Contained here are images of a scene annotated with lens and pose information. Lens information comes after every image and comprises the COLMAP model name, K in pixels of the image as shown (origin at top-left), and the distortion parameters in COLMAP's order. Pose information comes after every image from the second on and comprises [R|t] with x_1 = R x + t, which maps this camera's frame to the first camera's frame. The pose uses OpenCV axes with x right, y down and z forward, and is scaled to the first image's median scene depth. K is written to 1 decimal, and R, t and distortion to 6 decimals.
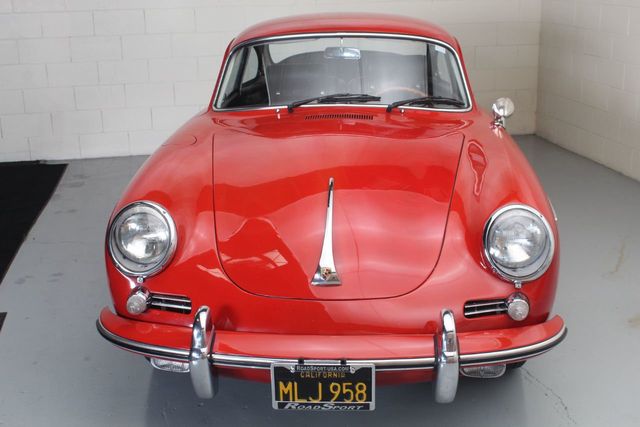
lens RADIAL K [[832.4, 0, 320.0], [0, 832.4, 213.5], [0, 0, 1]] dist [-0.100883, 0.317594]
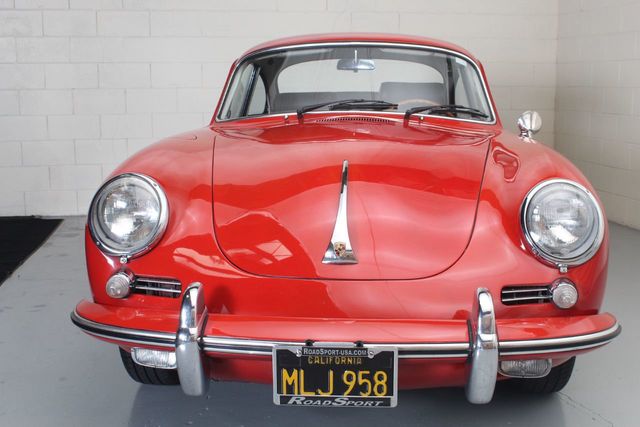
lens RADIAL K [[832.4, 0, 320.0], [0, 832.4, 213.5], [0, 0, 1]] dist [-0.100883, 0.317594]
pose [[0.999865, 0.014853, -0.007070, -0.007102], [-0.015665, 0.990915, -0.133577, 0.145217], [0.005022, 0.133670, 0.991013, 0.141168]]
